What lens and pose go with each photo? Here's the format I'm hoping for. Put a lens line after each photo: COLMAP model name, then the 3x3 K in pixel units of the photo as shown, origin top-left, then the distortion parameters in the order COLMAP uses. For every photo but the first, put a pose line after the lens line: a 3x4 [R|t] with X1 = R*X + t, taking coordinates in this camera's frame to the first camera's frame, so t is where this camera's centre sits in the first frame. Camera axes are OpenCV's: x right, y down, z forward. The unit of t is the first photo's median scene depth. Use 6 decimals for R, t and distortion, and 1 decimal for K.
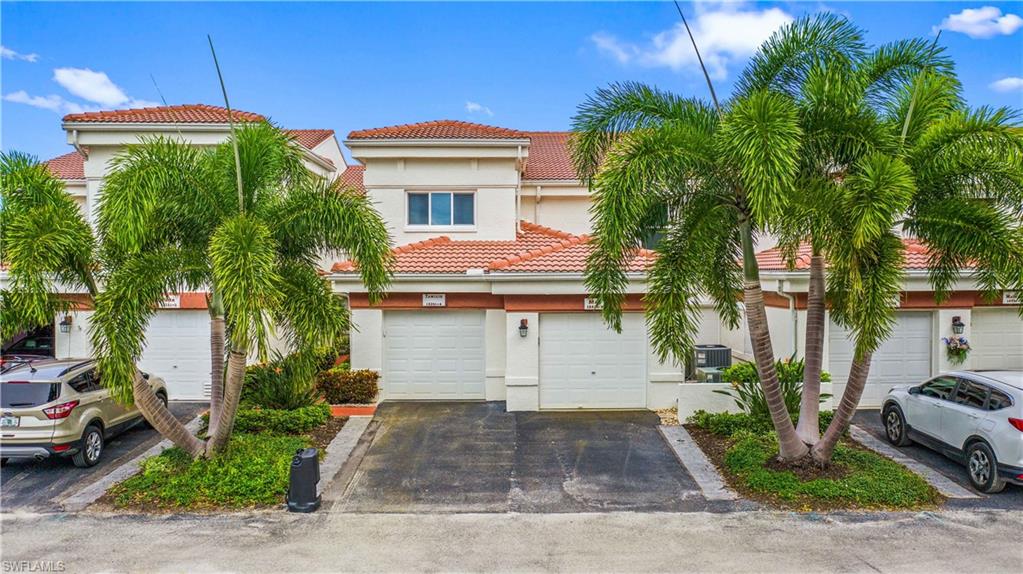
lens RADIAL K [[813.7, 0, 511.5], [0, 813.7, 287.0], [0, 0, 1]] dist [-0.016622, -0.000824]
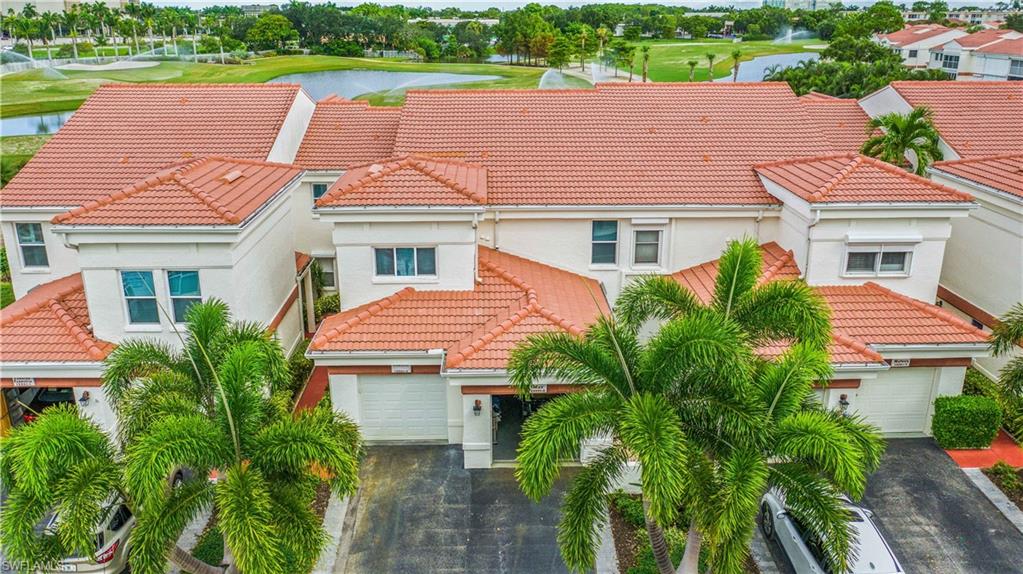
lens RADIAL K [[813.7, 0, 511.5], [0, 813.7, 287.0], [0, 0, 1]] dist [-0.016622, -0.000824]
pose [[0.999848, -0.006133, 0.016316, 0.044144], [0.000947, 0.953797, 0.300450, -0.451754], [-0.017405, -0.300389, 0.953658, -0.070486]]
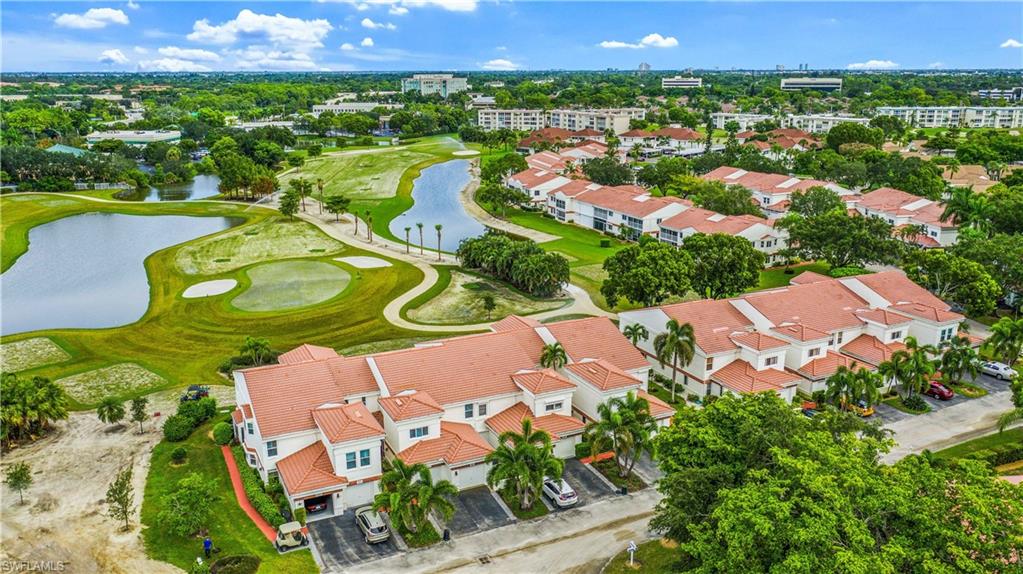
lens RADIAL K [[815.9, 0, 511.5], [0, 815.9, 287.0], [0, 0, 1]] dist [-0.008192, 0.000420]
pose [[0.902351, -0.112618, 0.416028, -1.255482], [0.008591, 0.969767, 0.243880, -1.747368], [-0.430916, -0.216492, 0.876038, -2.342823]]
